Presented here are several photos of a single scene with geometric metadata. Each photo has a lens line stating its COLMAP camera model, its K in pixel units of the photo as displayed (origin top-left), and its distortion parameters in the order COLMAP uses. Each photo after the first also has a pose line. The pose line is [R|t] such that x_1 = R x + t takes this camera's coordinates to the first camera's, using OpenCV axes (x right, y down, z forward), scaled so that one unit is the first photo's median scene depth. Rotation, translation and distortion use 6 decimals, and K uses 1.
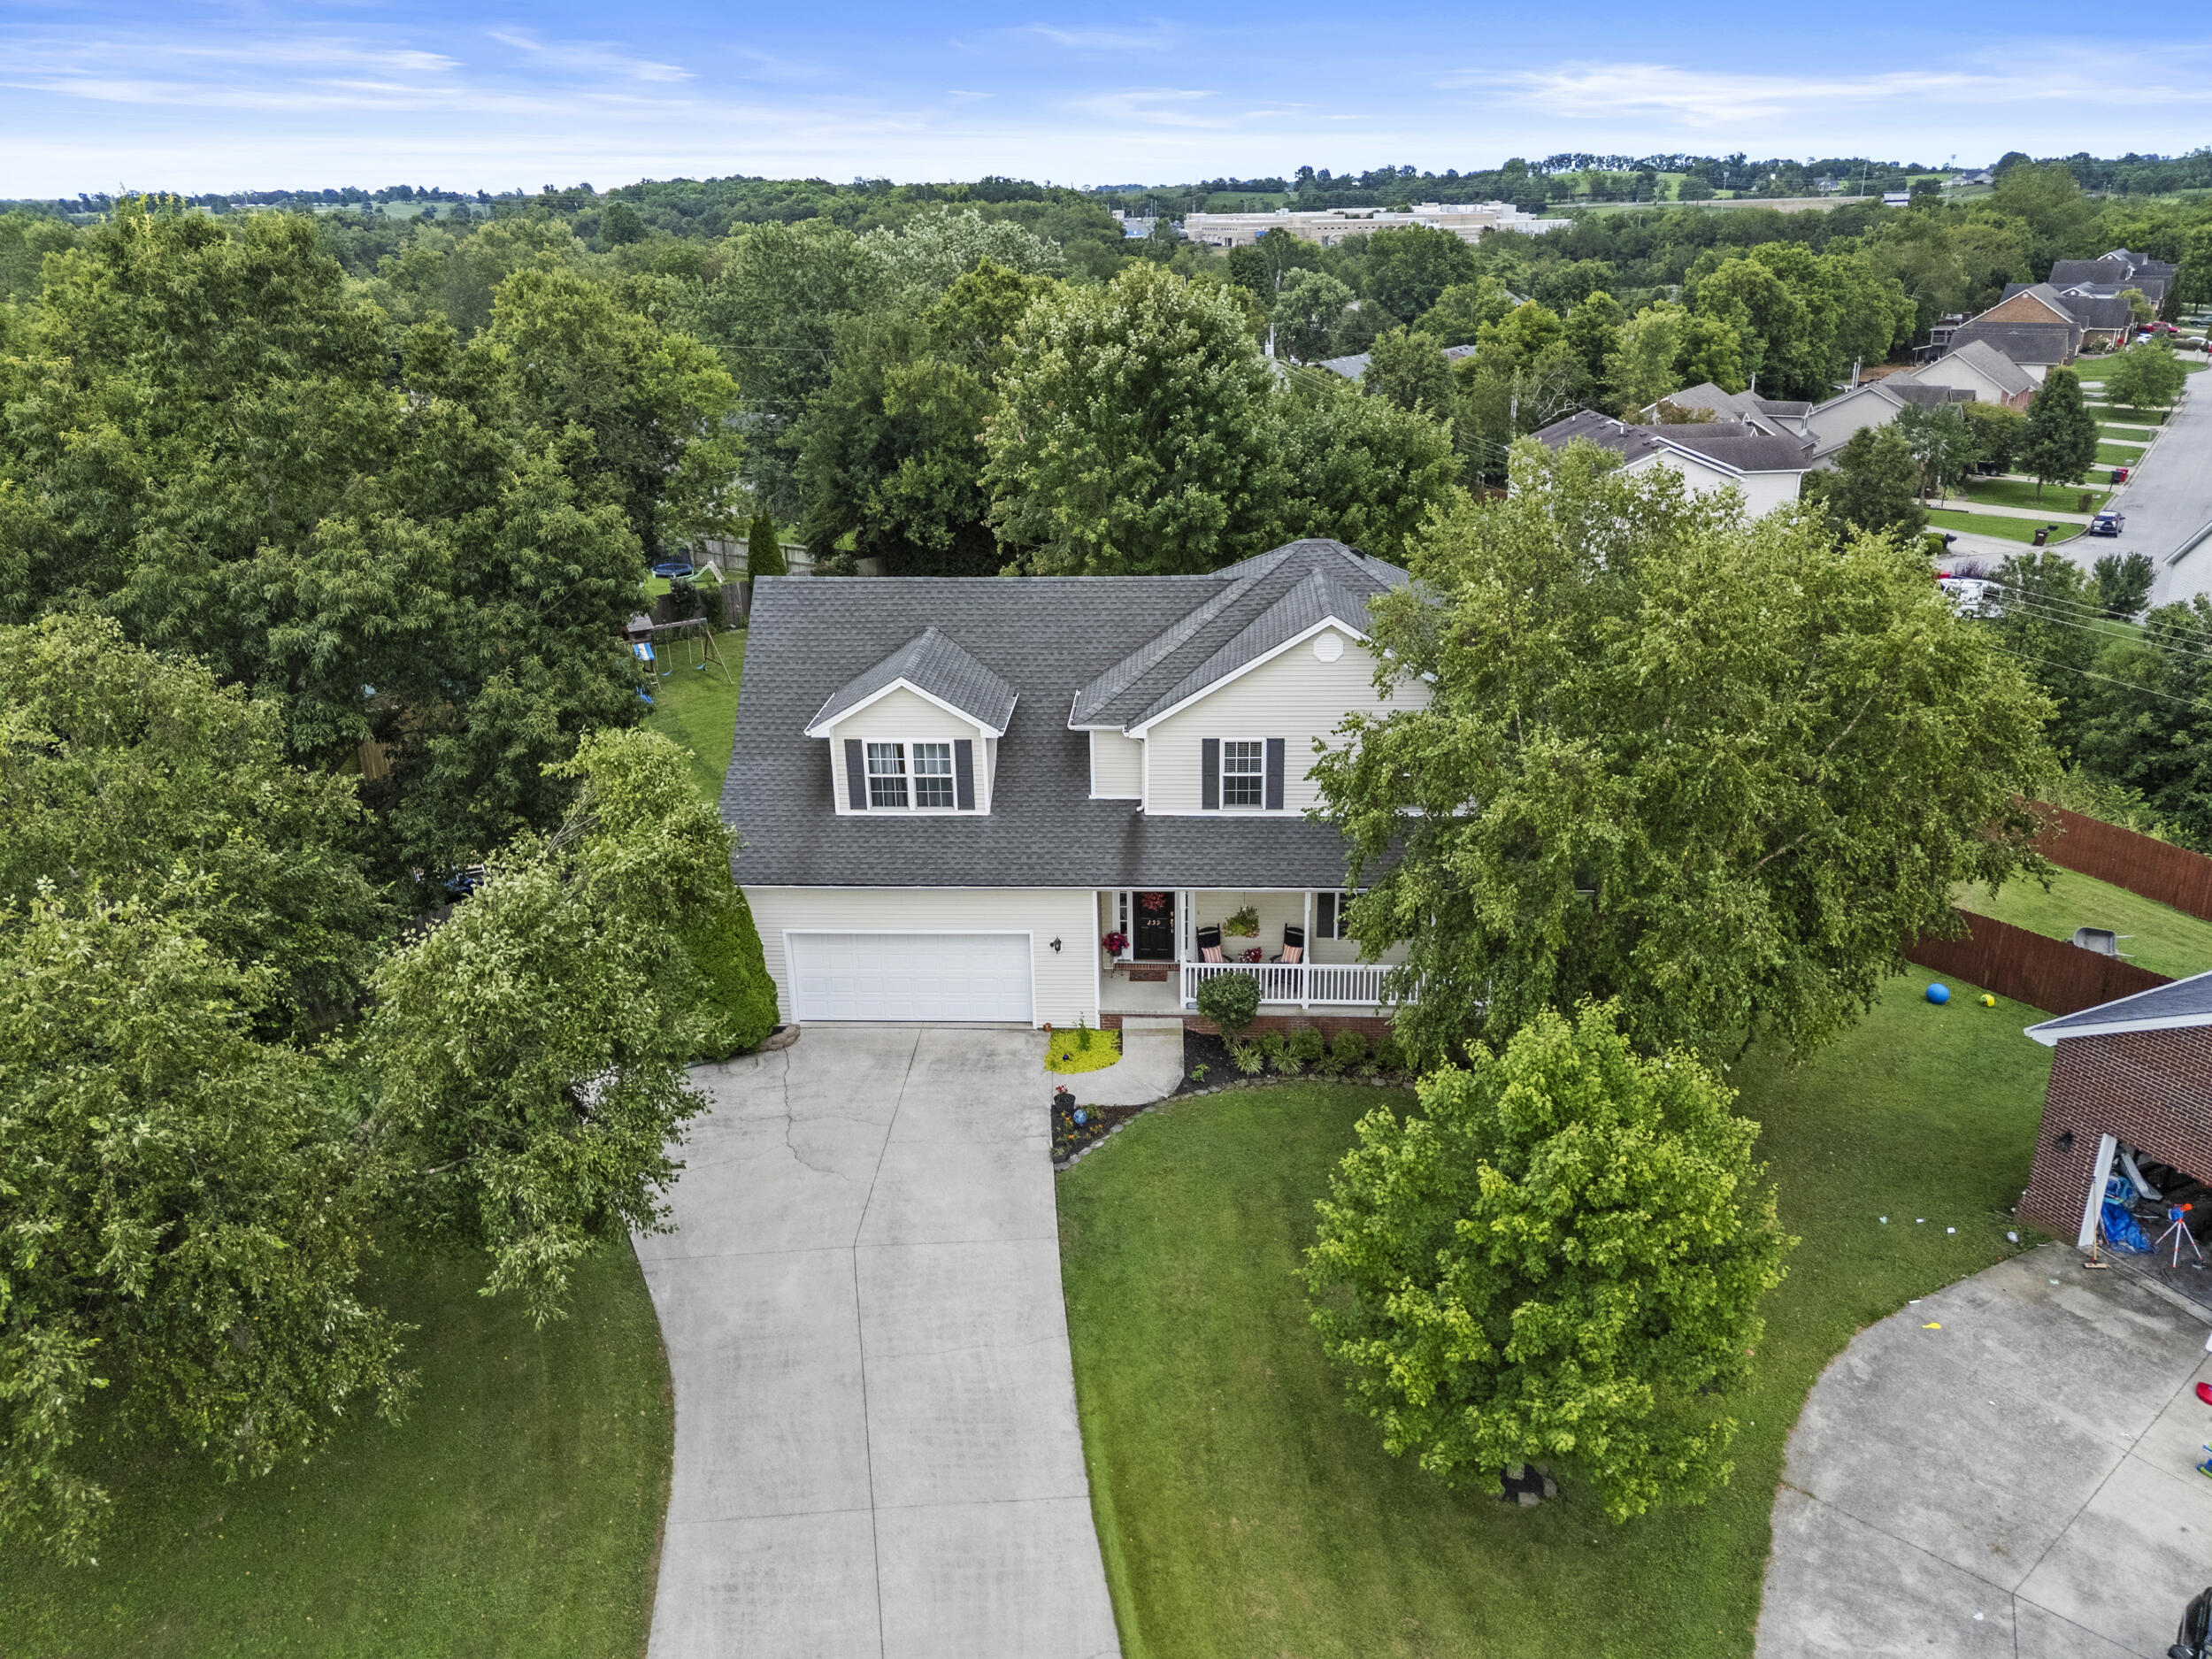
lens RADIAL K [[1636.0, 0, 1113.2], [0, 1636.0, 826.9], [0, 0, 1]] dist [0.052989, -0.036736]
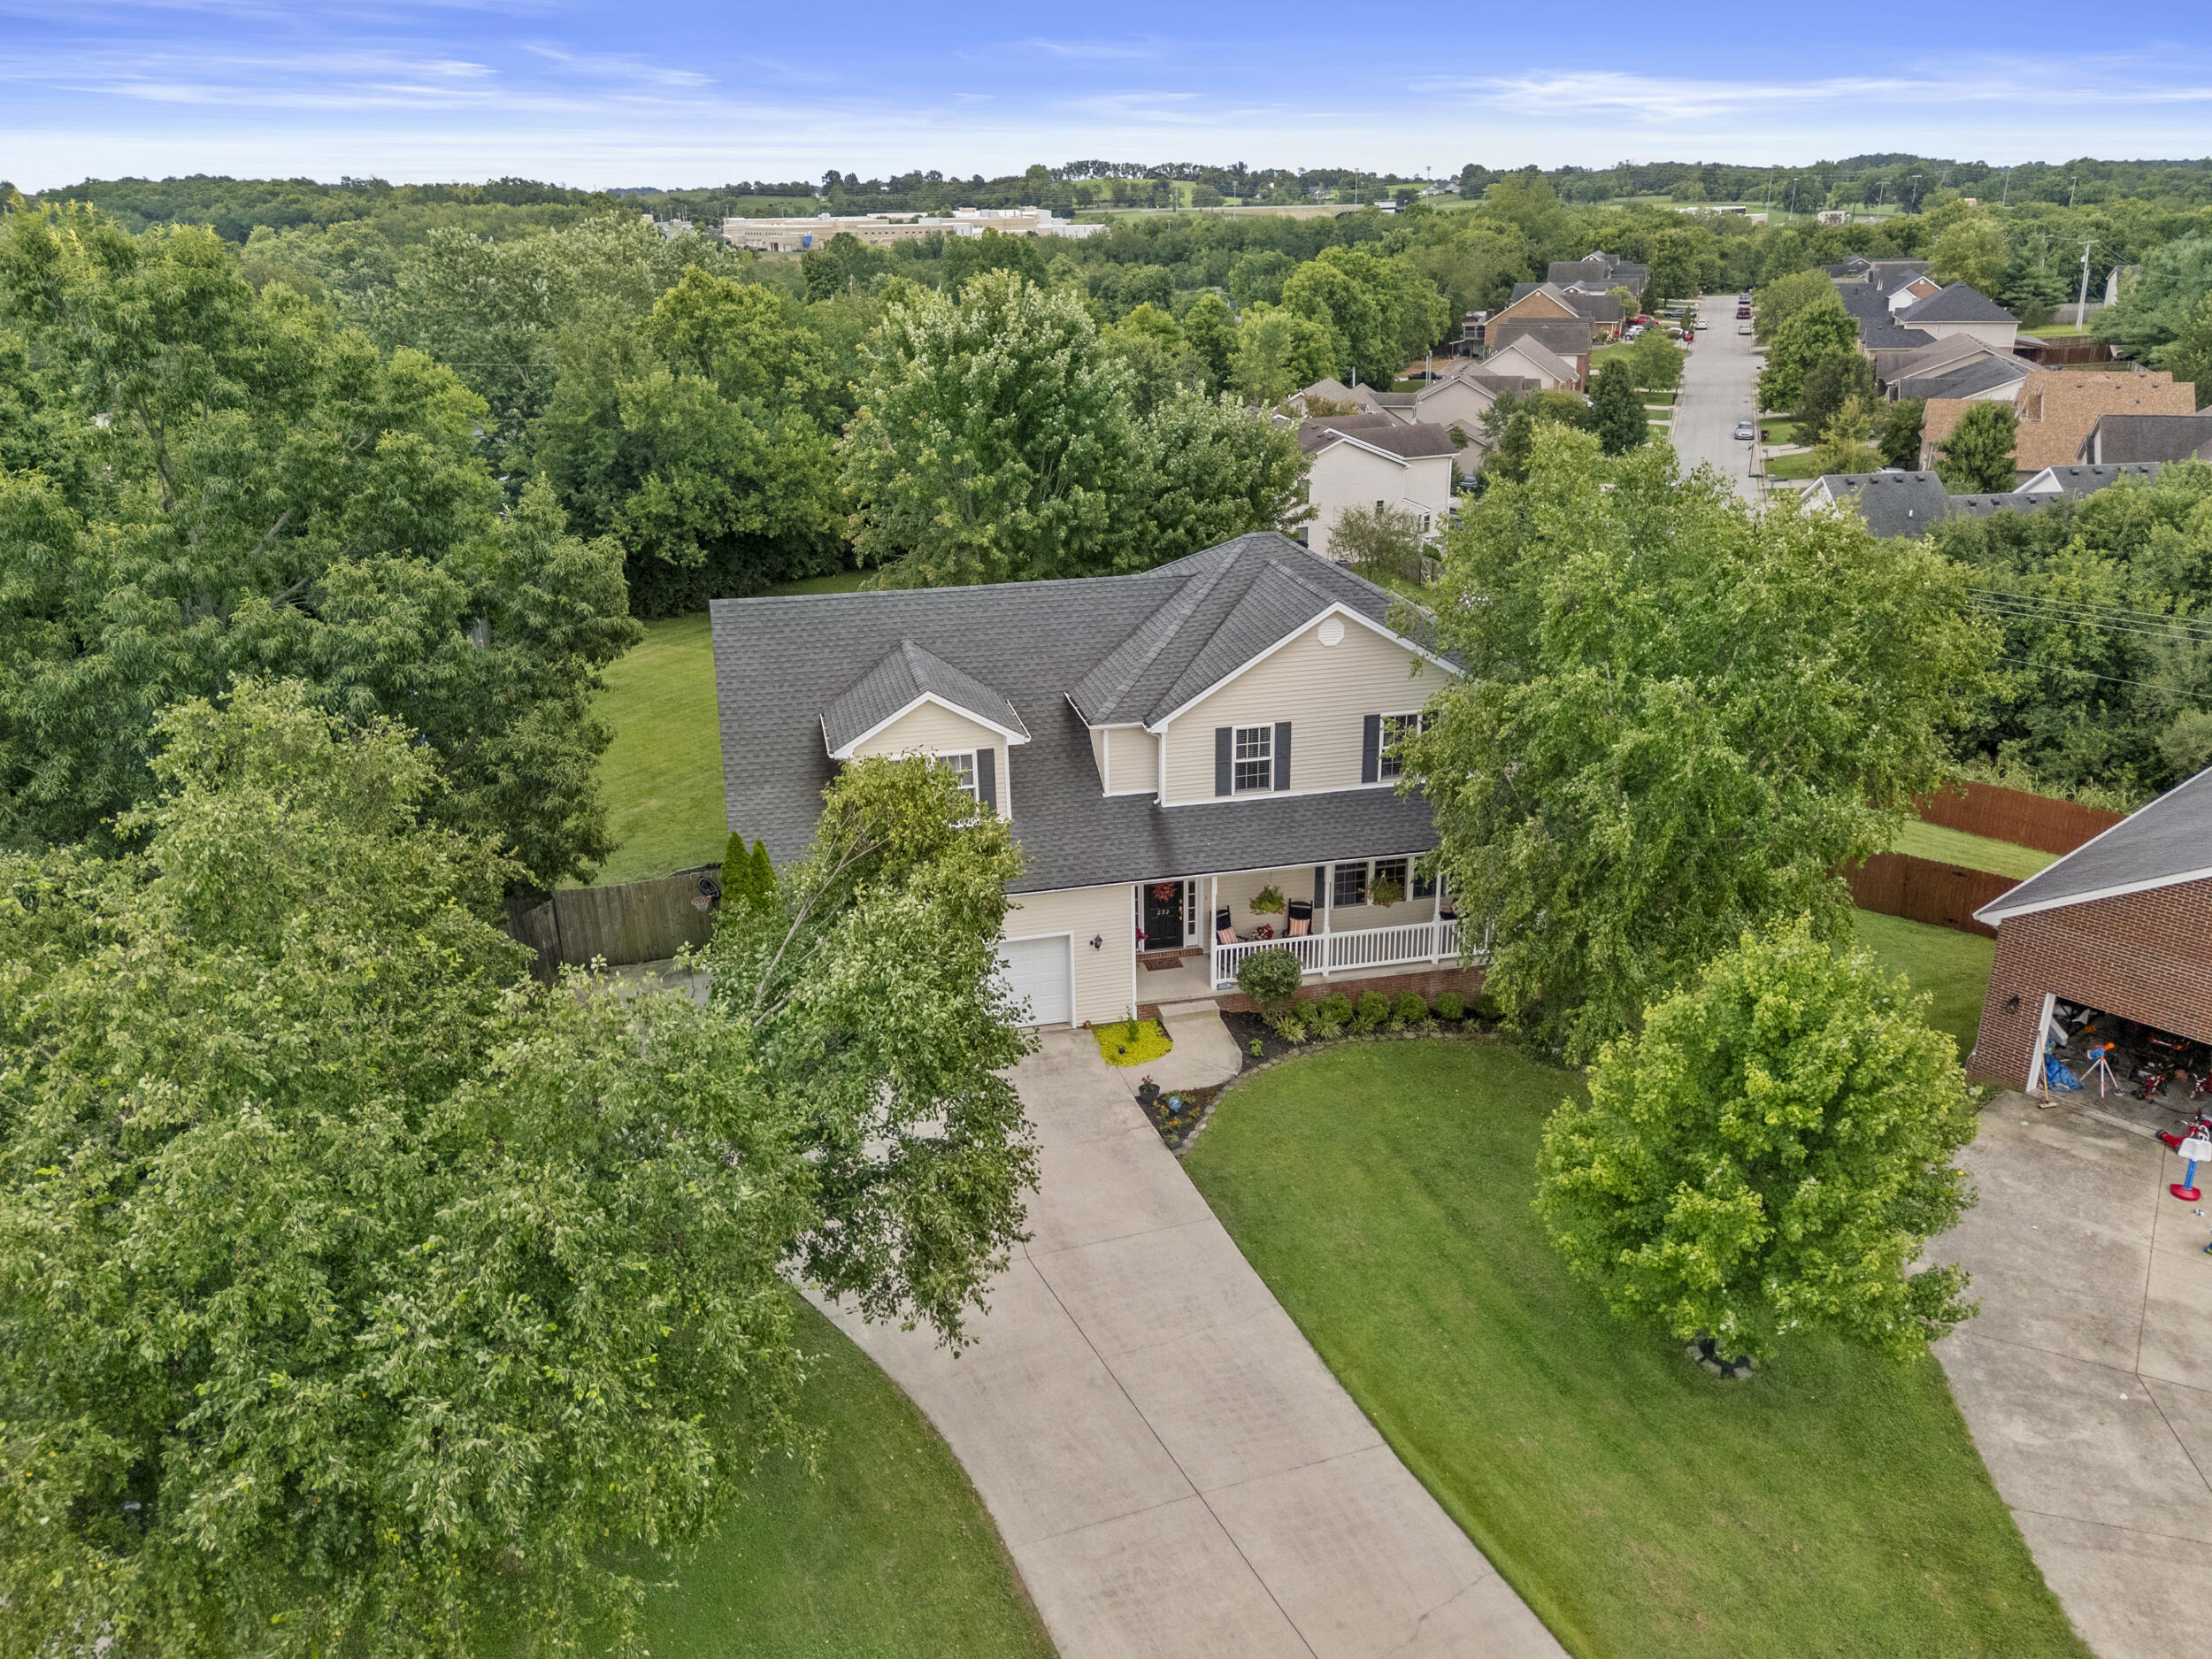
lens RADIAL K [[1636.0, 0, 1113.2], [0, 1636.0, 826.9], [0, 0, 1]] dist [0.052989, -0.036736]
pose [[0.963606, -0.095853, 0.249551, -0.265121], [0.096447, 0.995289, 0.009876, -0.008076], [-0.249322, 0.014552, 0.968311, 0.012957]]
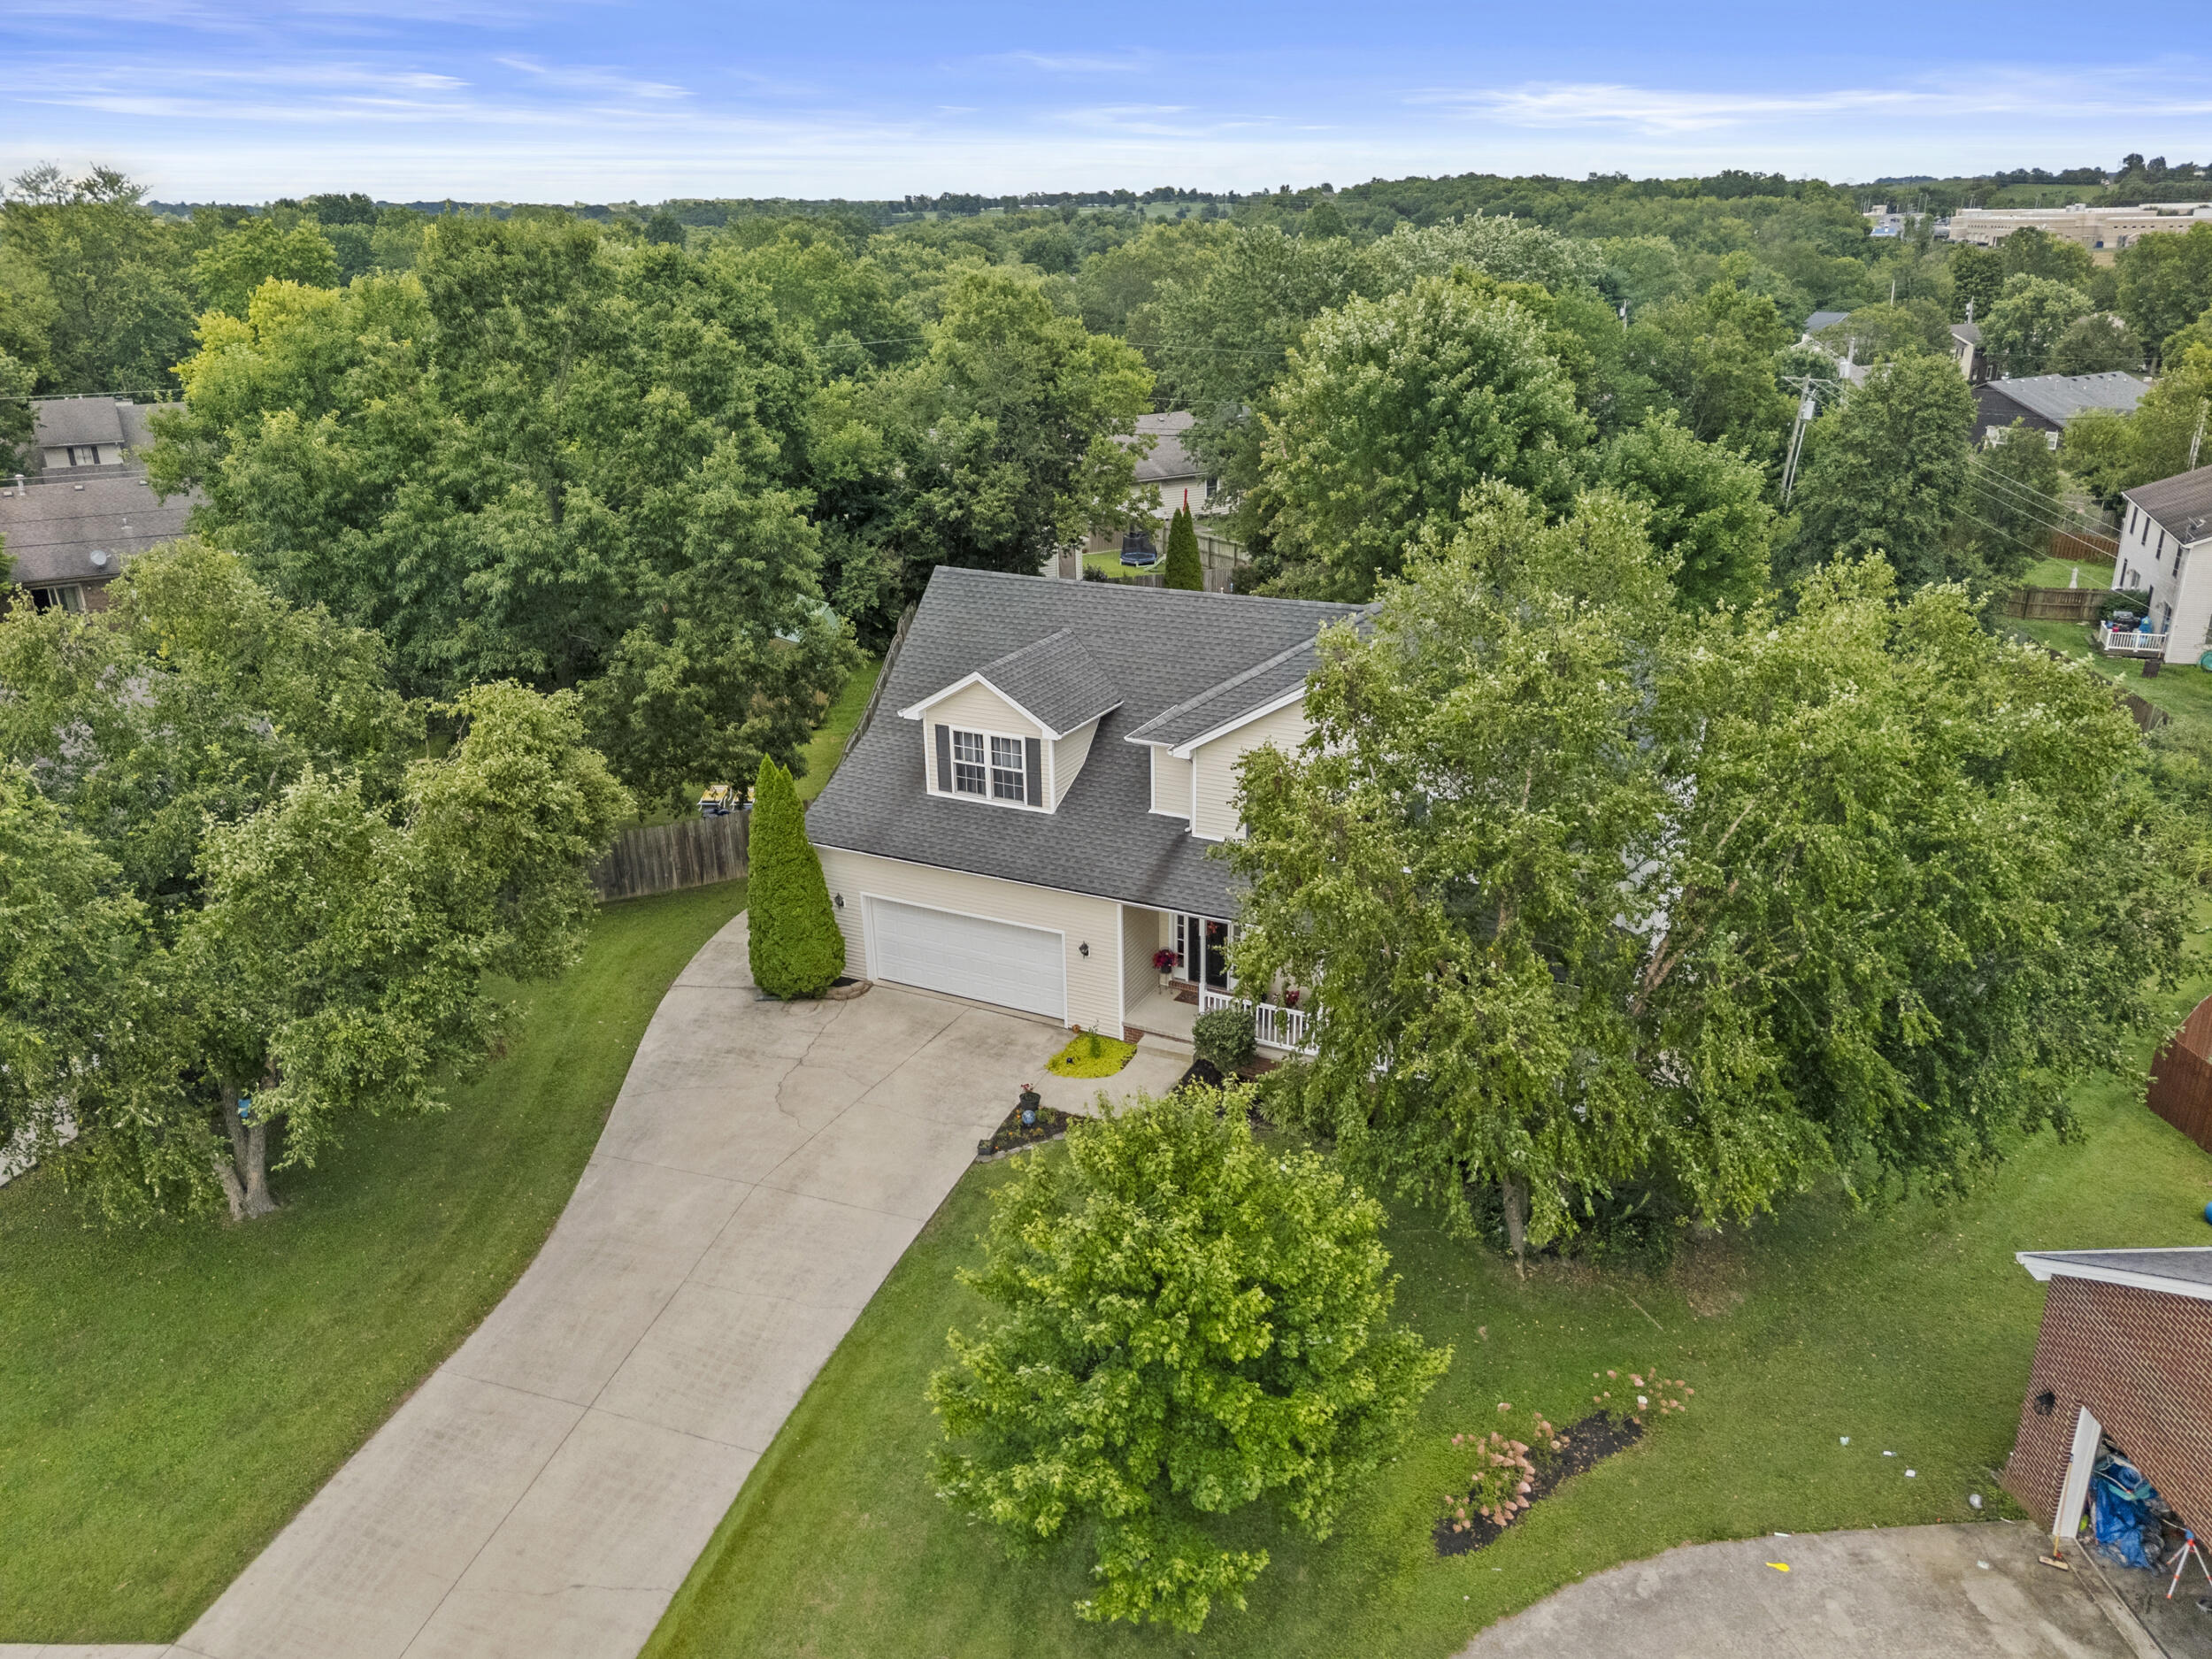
lens RADIAL K [[1636.0, 0, 1113.2], [0, 1636.0, 826.9], [0, 0, 1]] dist [0.052989, -0.036736]
pose [[0.914646, 0.146429, -0.376803, 0.344883], [-0.145875, 0.988843, 0.030178, -0.035786], [0.377018, 0.027364, 0.925802, 0.063258]]
